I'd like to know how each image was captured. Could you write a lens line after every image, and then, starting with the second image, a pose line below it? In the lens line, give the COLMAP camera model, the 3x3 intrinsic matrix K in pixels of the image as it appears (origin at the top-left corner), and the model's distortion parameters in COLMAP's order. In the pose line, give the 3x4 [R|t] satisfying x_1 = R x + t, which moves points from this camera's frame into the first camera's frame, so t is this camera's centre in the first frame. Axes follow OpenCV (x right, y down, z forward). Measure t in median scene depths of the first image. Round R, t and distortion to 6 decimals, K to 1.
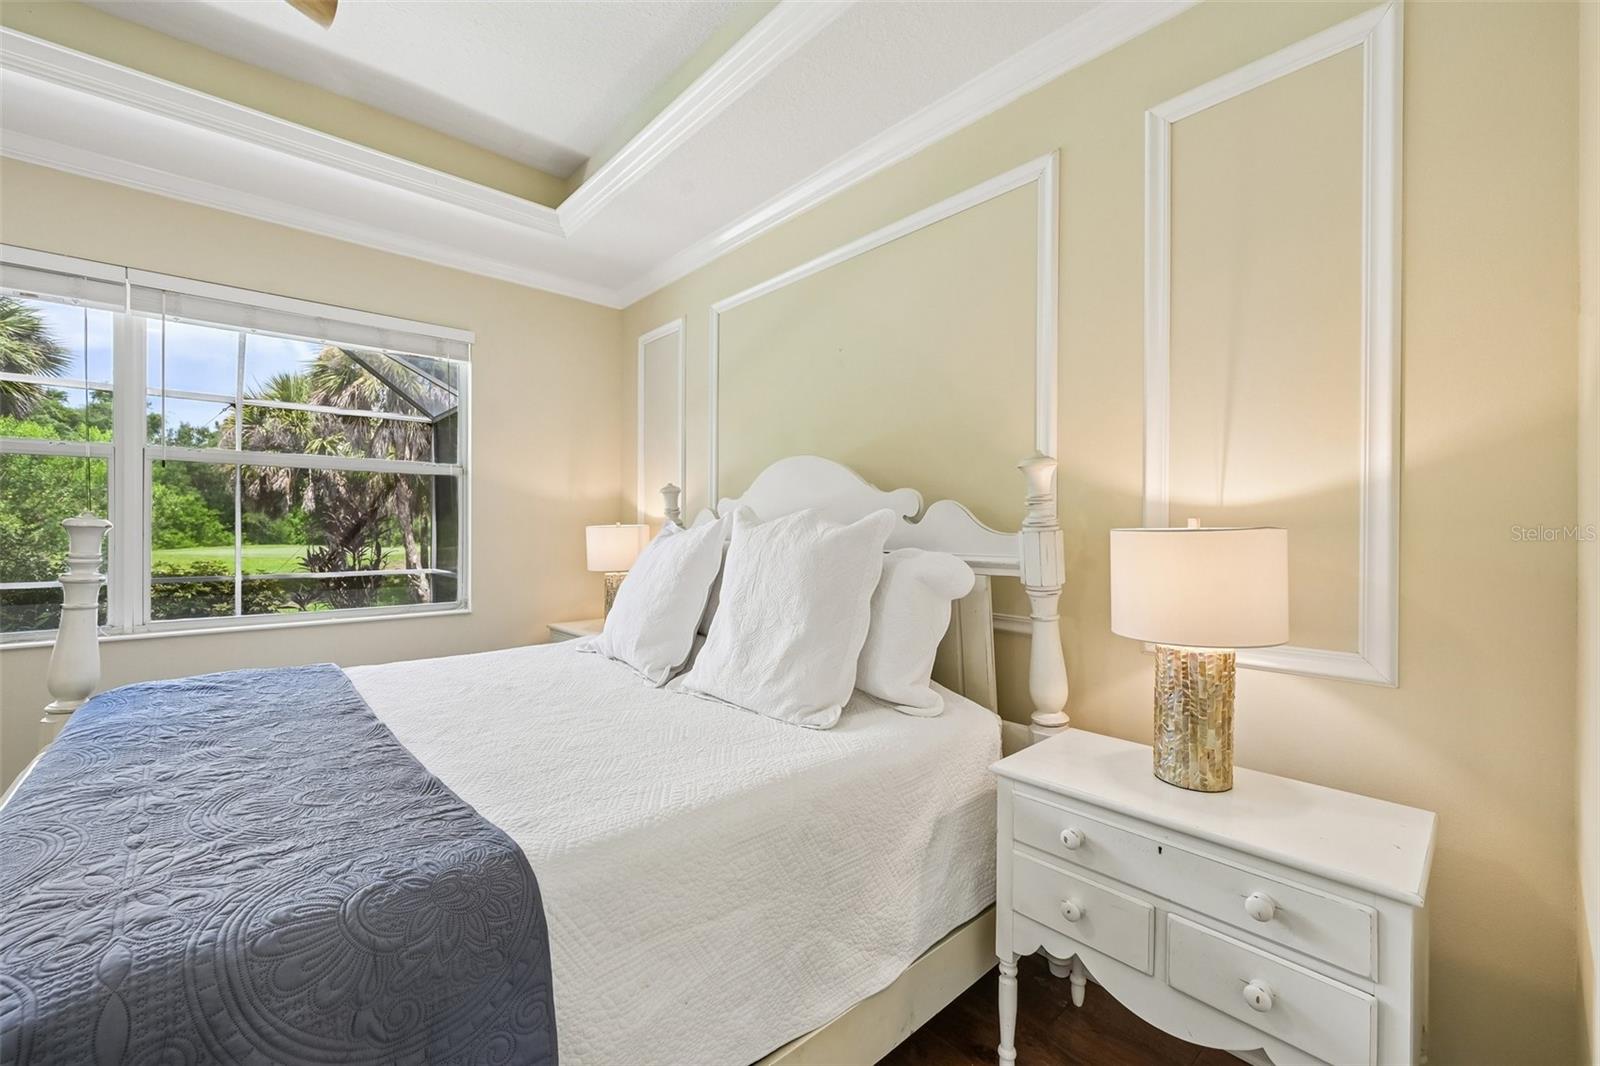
lens RADIAL K [[627.6, 0, 805.9], [0, 627.6, 539.3], [0, 0, 1]] dist [-0.000863, 0.000137]
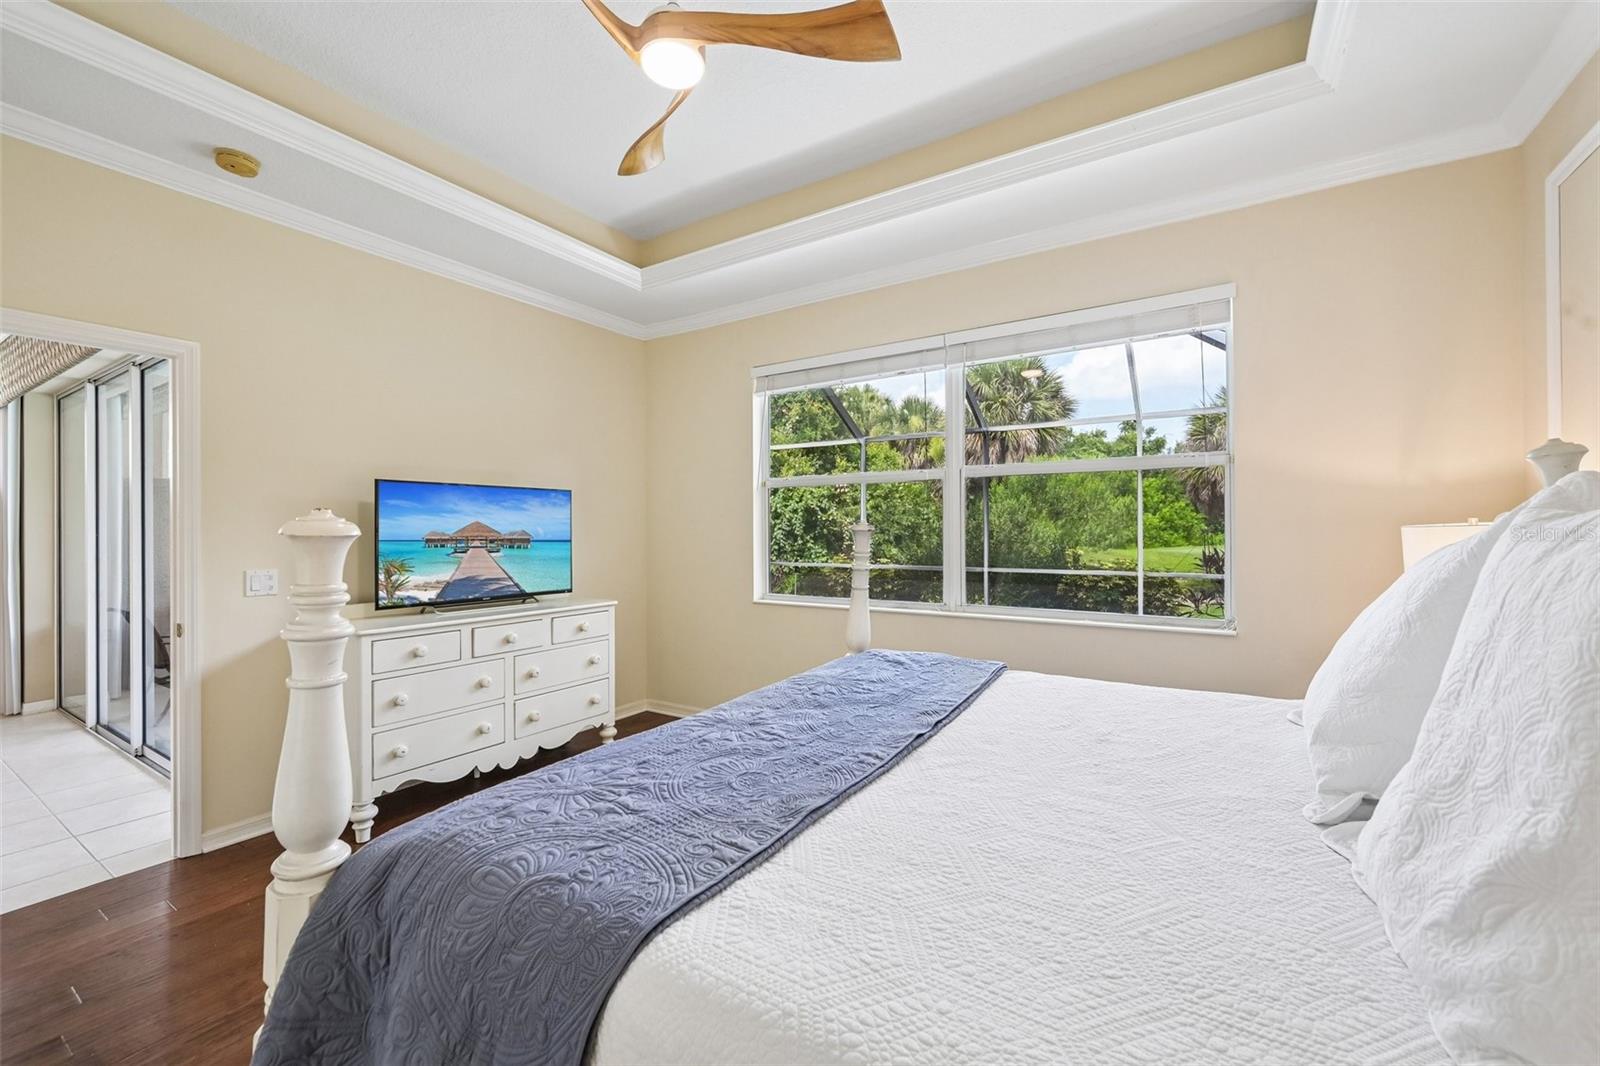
lens RADIAL K [[646.0, 0, 802.1], [0, 646.0, 530.3], [0, 0, 1]] dist [-0.001102, 0.000077]
pose [[0.272673, -0.004217, -0.962098, 0.264970], [-0.011090, 0.999910, -0.007526, -0.010908], [0.962043, 0.012722, 0.272602, 0.629229]]
